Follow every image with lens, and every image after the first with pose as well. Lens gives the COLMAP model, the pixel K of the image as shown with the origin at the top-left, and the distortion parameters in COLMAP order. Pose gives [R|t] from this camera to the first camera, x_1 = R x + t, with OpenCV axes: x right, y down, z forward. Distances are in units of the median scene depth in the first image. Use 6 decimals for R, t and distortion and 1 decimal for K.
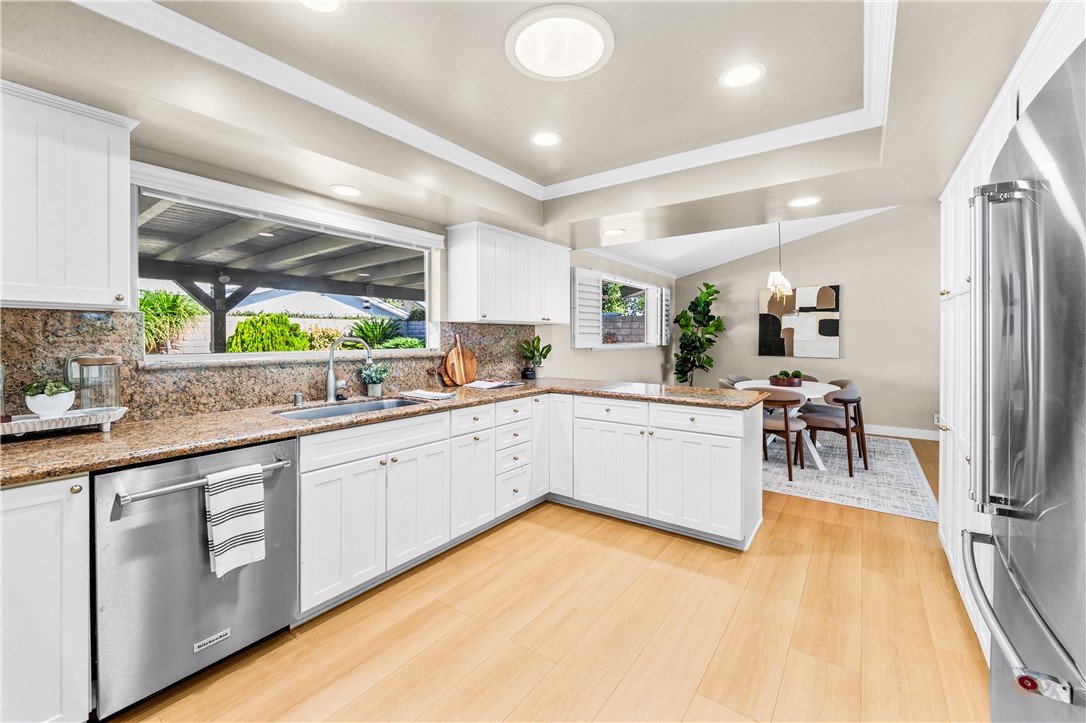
lens RADIAL K [[430.0, 0, 547.2], [0, 430.0, 339.1], [0, 0, 1]] dist [-0.001344, 0.000547]
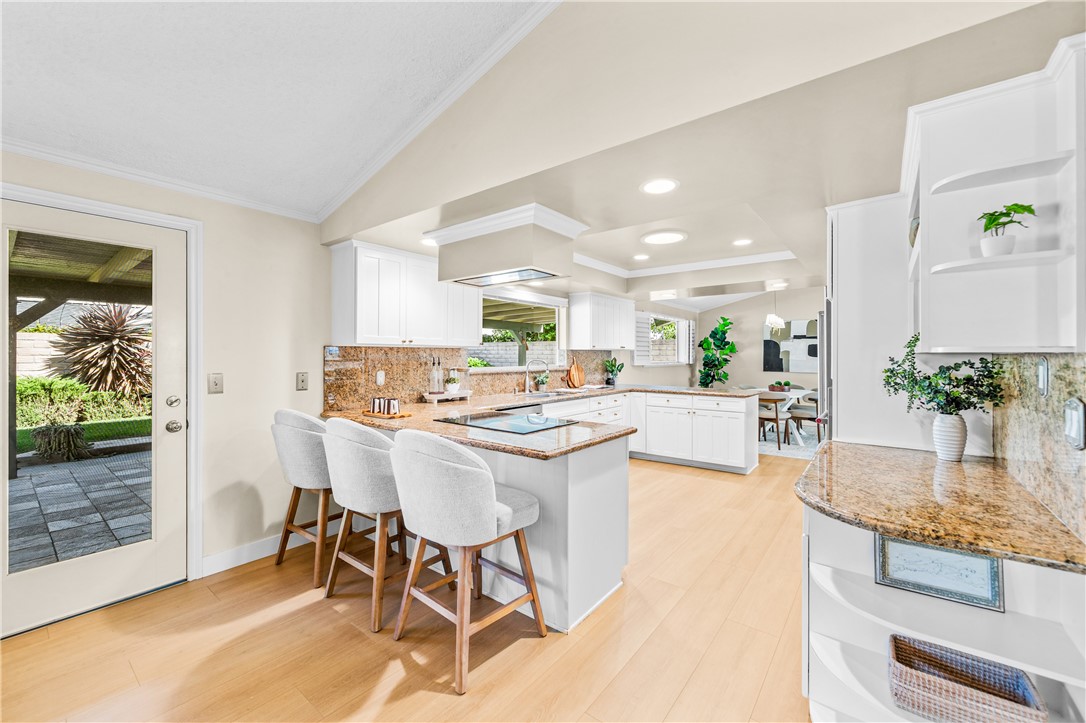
lens RADIAL K [[430.0, 0, 544.4], [0, 430.0, 356.8], [0, 0, 1]] dist [-0.001344, 0.000547]
pose [[0.999292, -0.000276, -0.037625, -0.137549], [0.000131, 0.999993, -0.003836, -0.001727], [0.037626, 0.003829, 0.999285, -0.362634]]
